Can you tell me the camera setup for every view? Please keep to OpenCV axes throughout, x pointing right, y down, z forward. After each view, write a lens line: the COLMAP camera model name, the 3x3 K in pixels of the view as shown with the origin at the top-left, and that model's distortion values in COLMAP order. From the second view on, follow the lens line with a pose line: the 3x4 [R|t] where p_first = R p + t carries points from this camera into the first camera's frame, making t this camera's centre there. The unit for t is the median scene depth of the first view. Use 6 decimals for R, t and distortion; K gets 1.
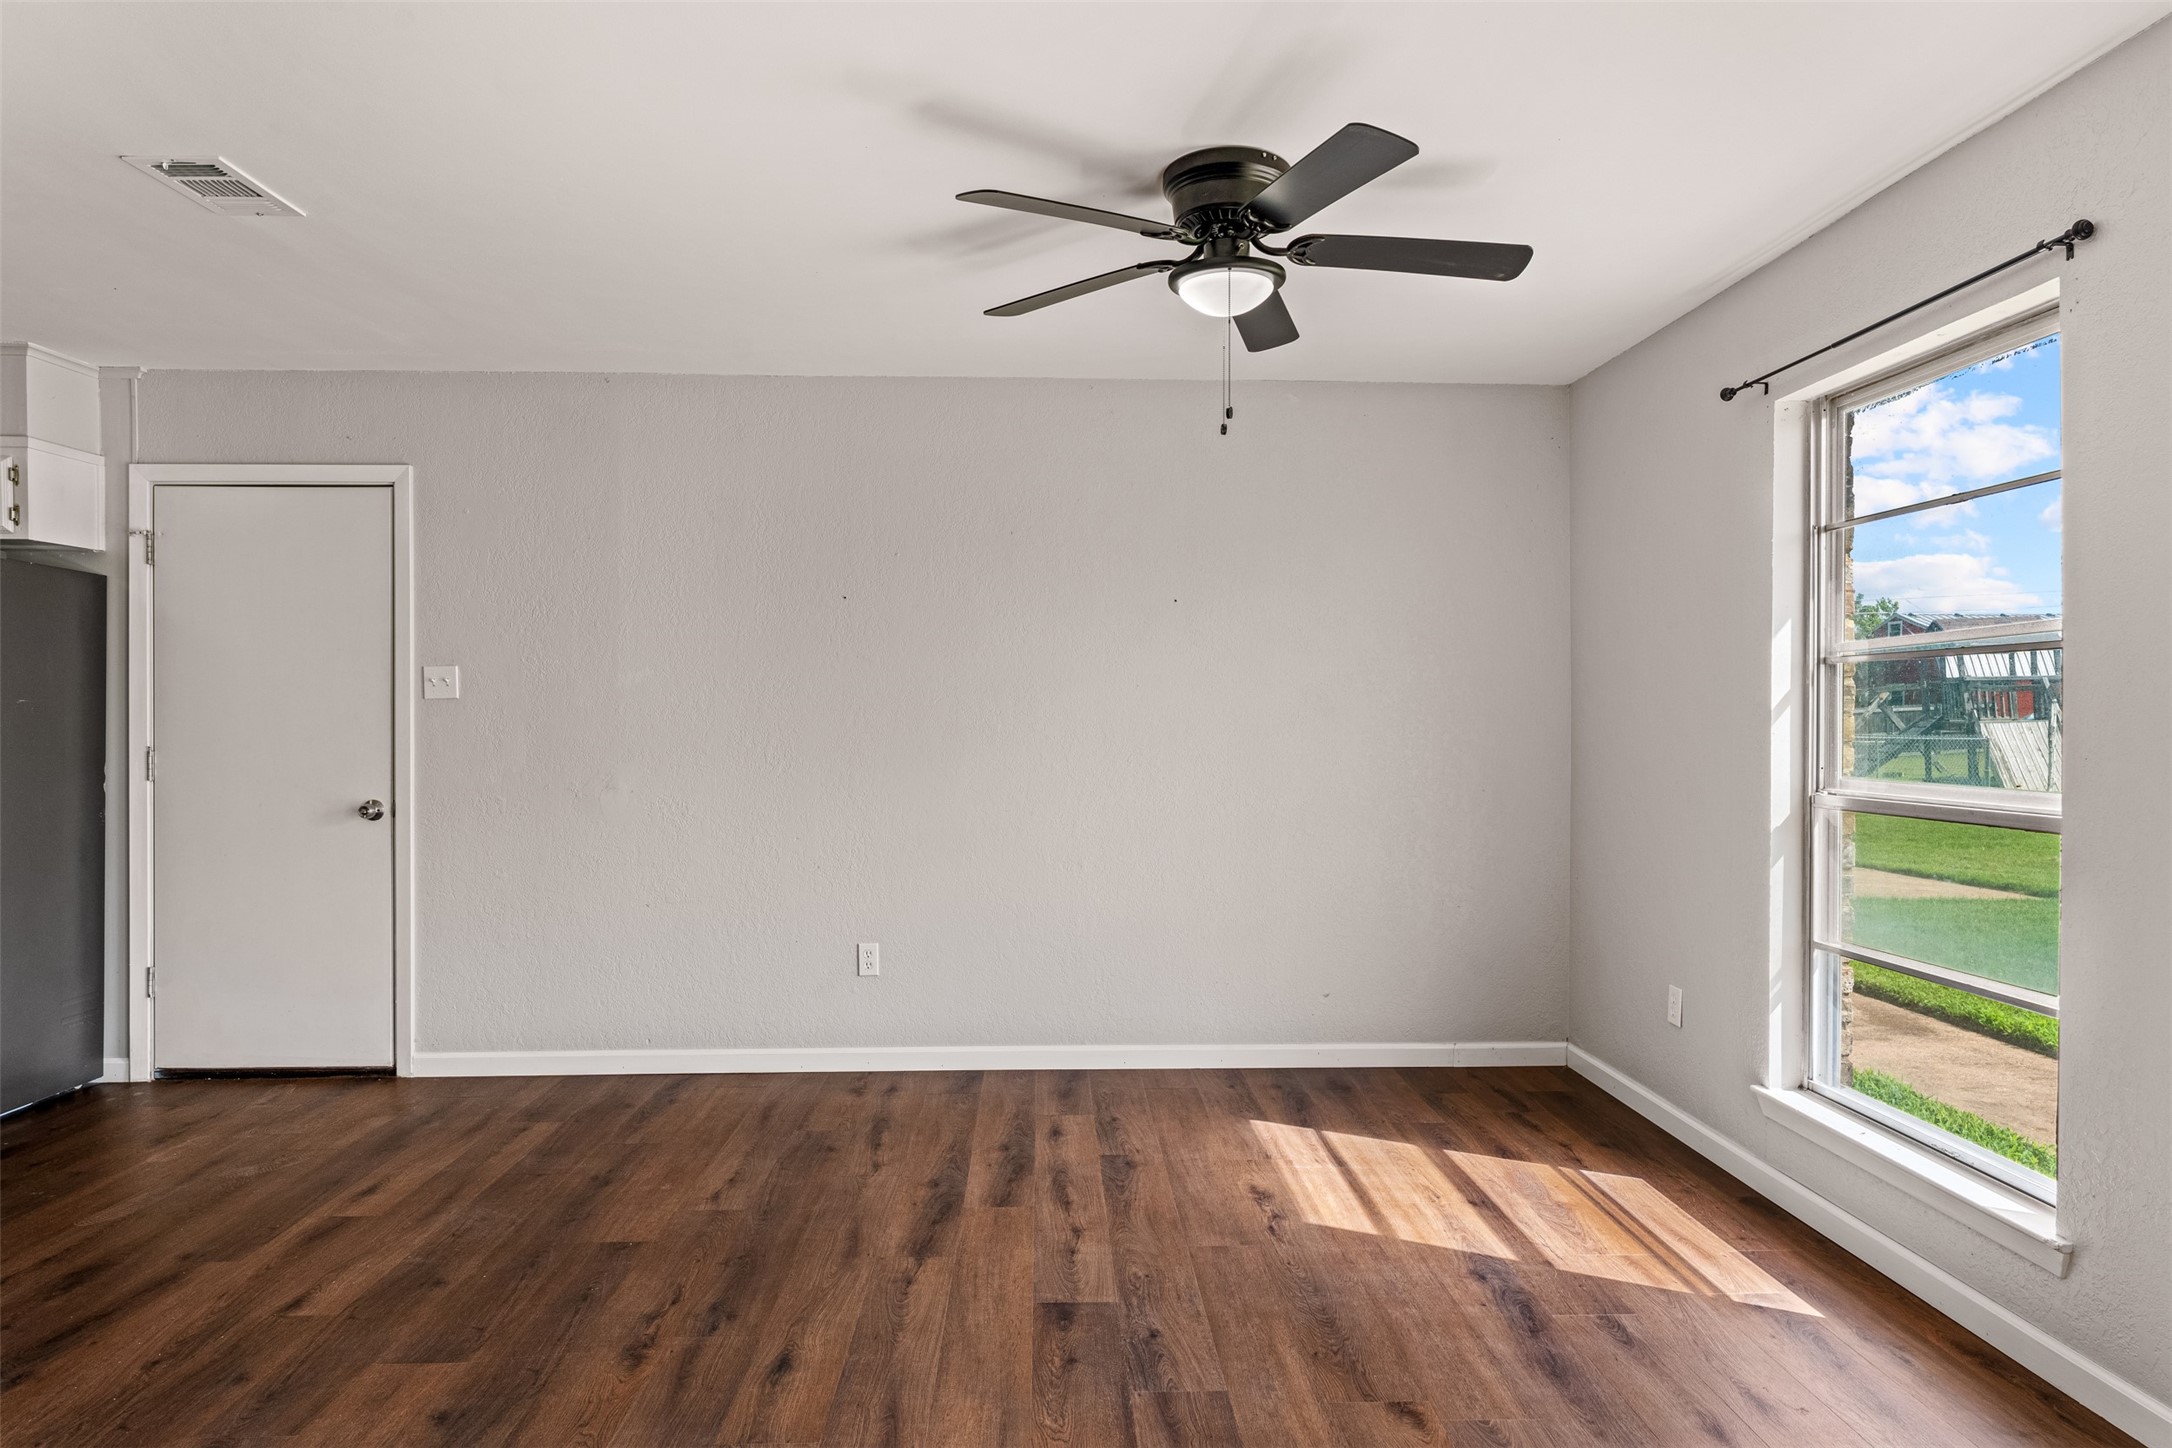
lens RADIAL K [[1232.4, 0, 1097.7], [0, 1232.4, 717.2], [0, 0, 1]] dist [0.001638, -0.004028]
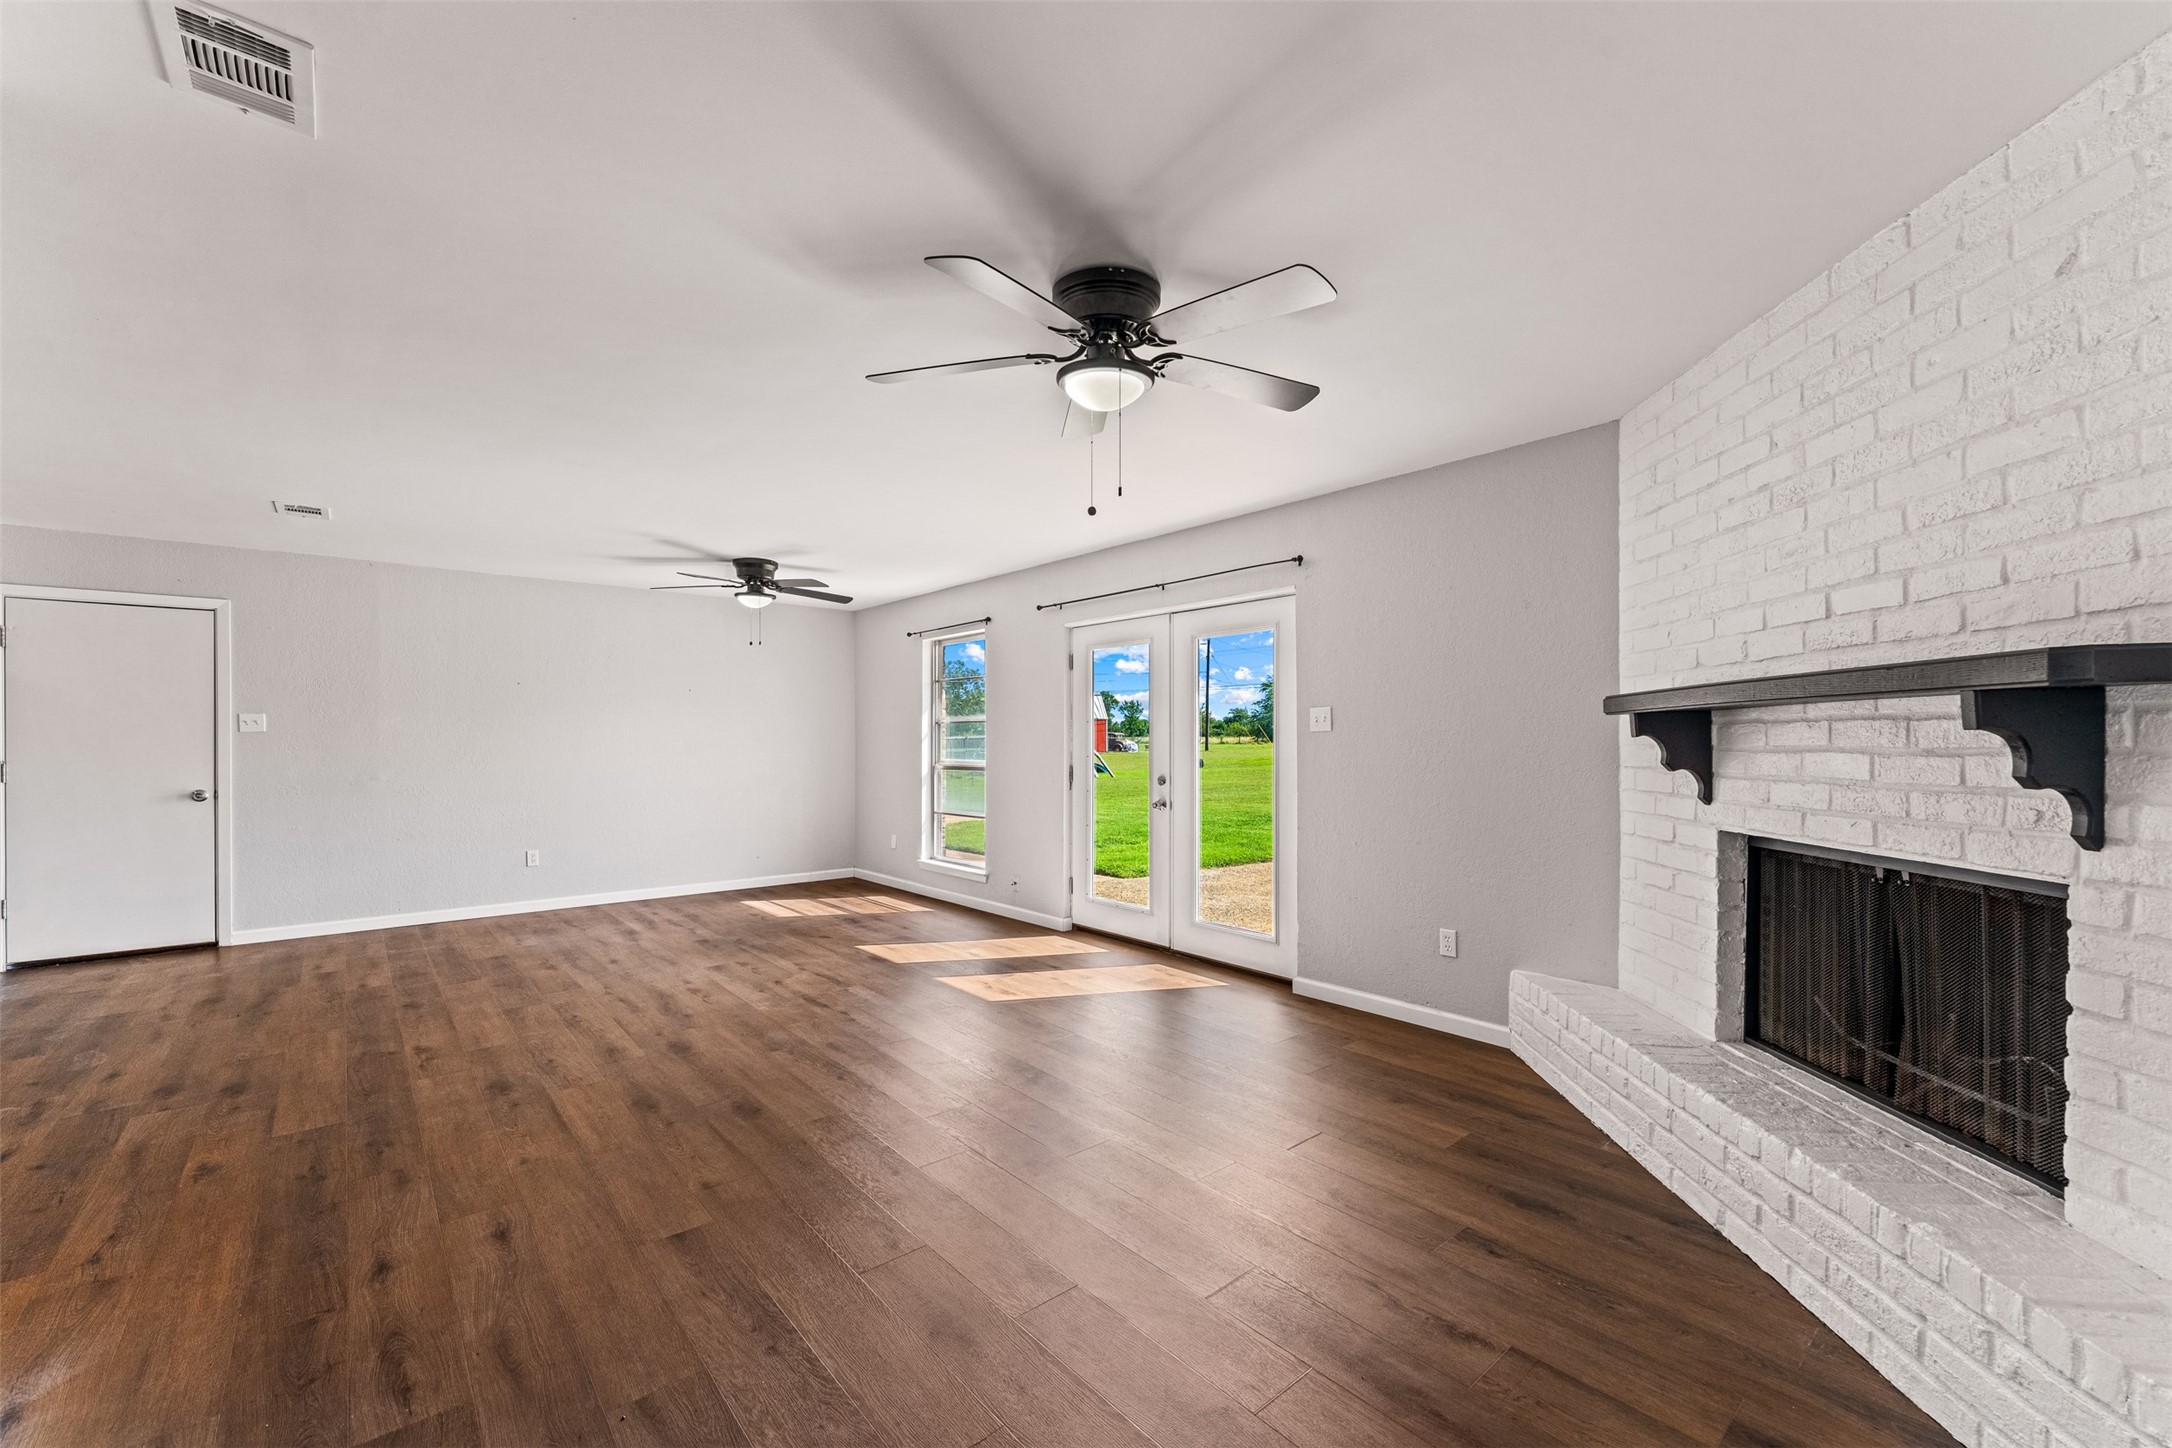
lens RADIAL K [[872.4, 0, 1089.1], [0, 872.4, 741.6], [0, 0, 1]] dist [-0.001110, -0.001188]
pose [[0.786501, -0.001771, 0.617587, -0.435791], [0.001690, 0.999998, 0.000716, 0.001889], [-0.617587, 0.000481, 0.786502, -0.897043]]
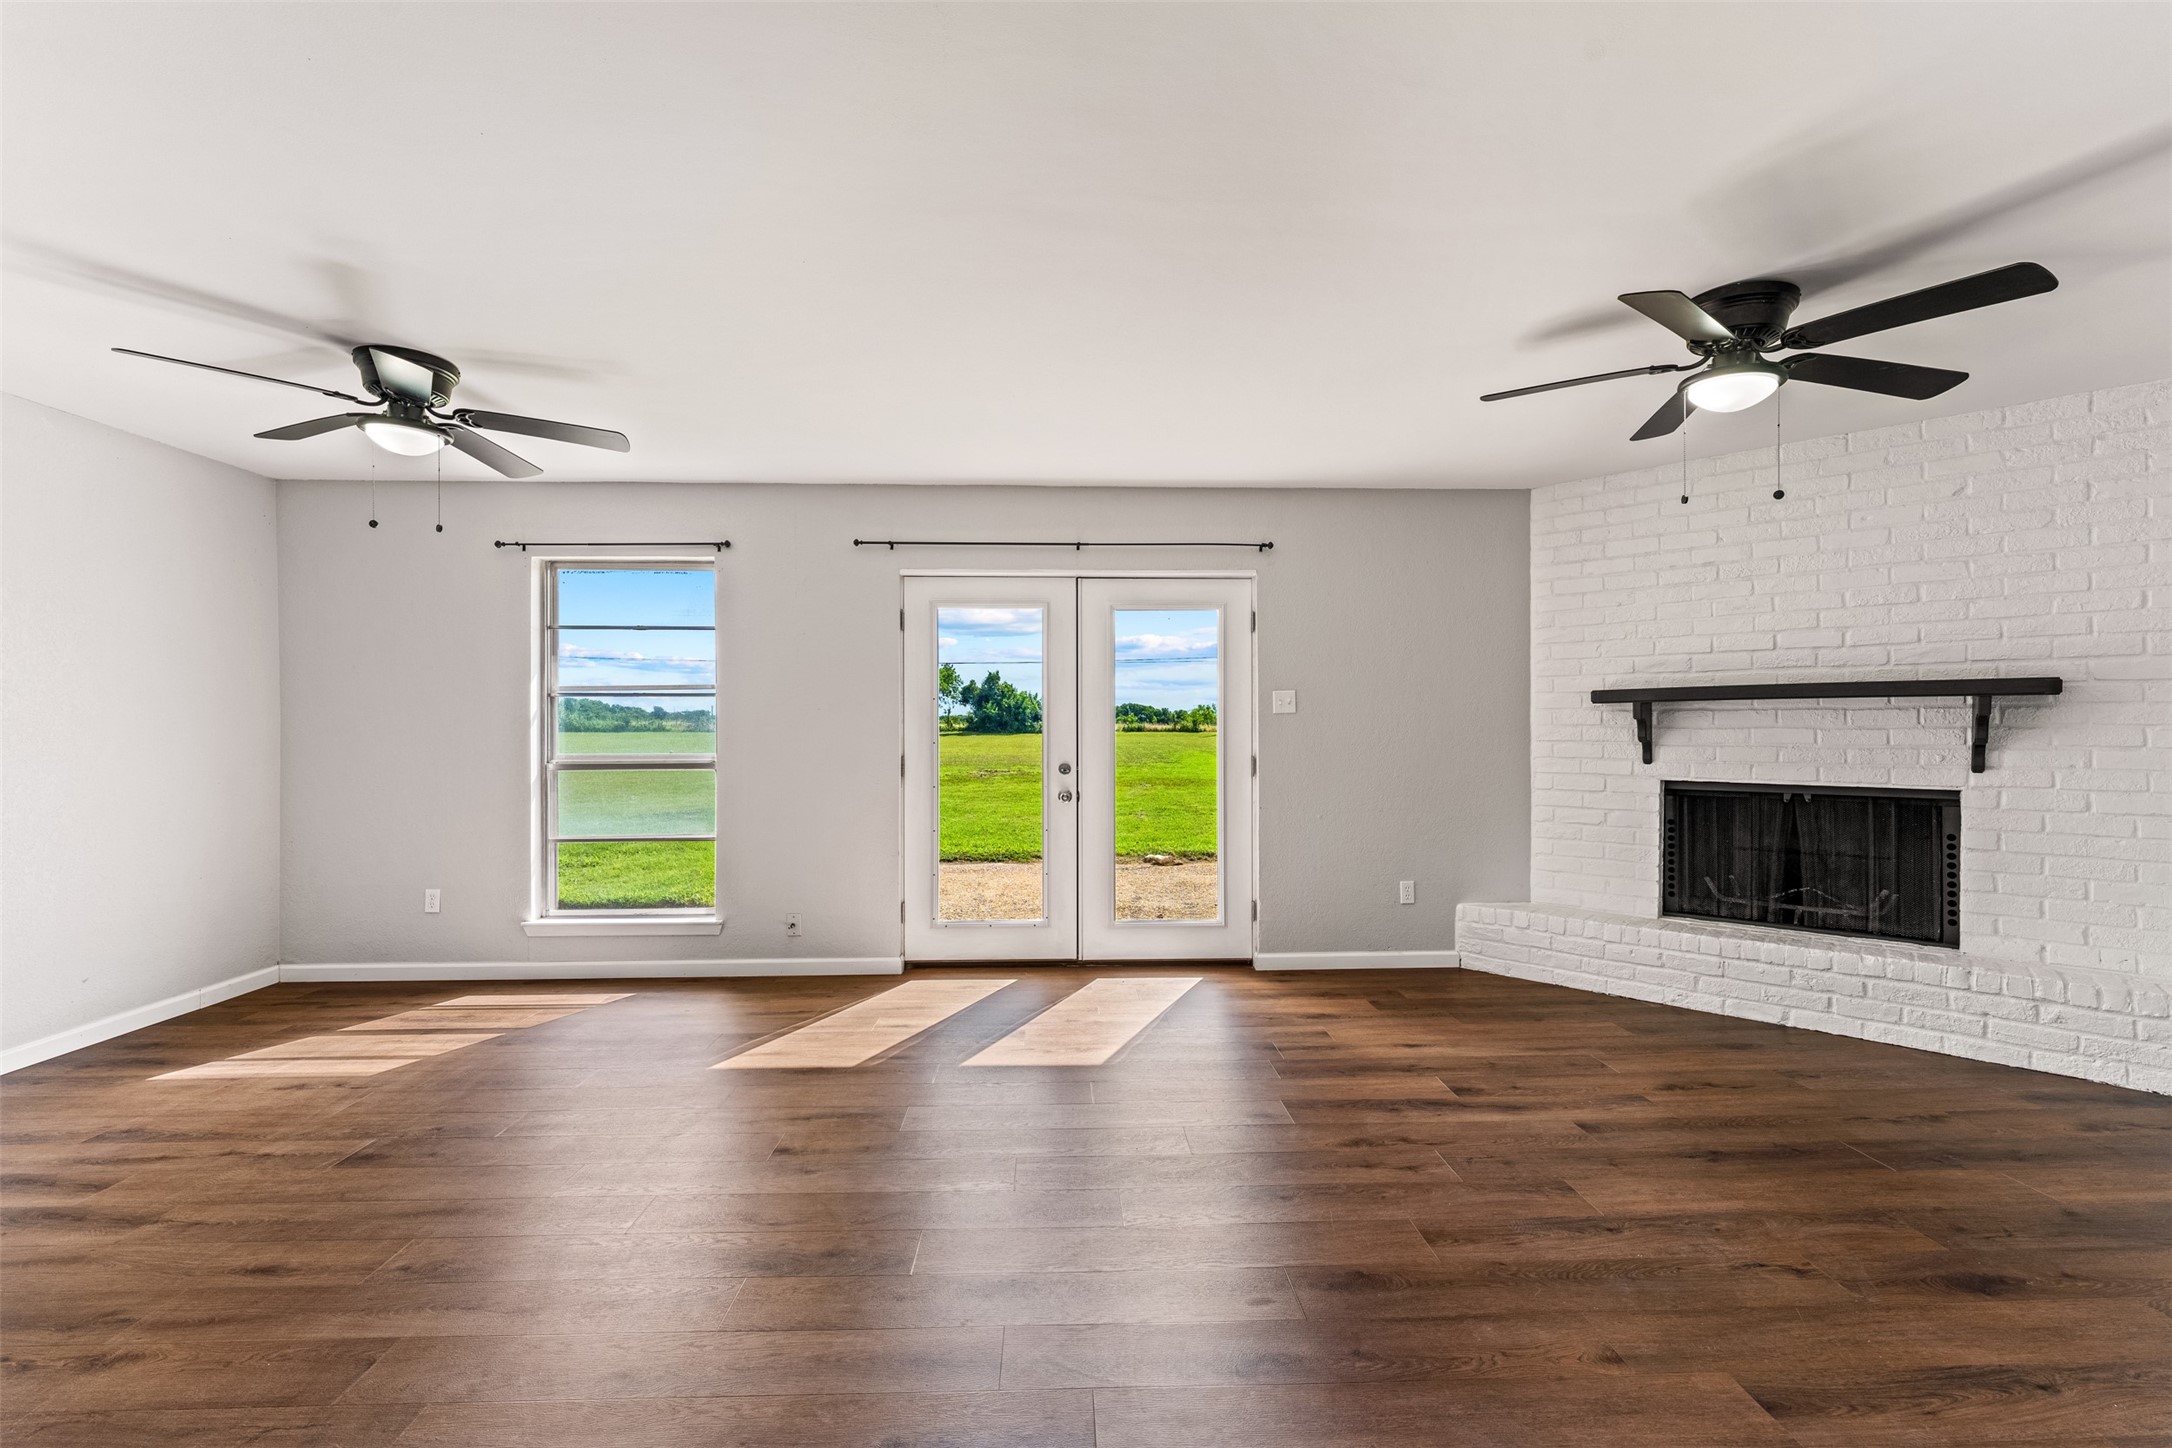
lens RADIAL K [[925.6, 0, 1074.0], [0, 925.6, 721.8], [0, 0, 1]] dist [-0.000567, 0.001512]
pose [[0.006061, 0.000023, 0.999982, -0.778426], [0.003512, 0.999994, -0.000044, -0.000039], [-0.999975, 0.003512, 0.006061, 0.145119]]
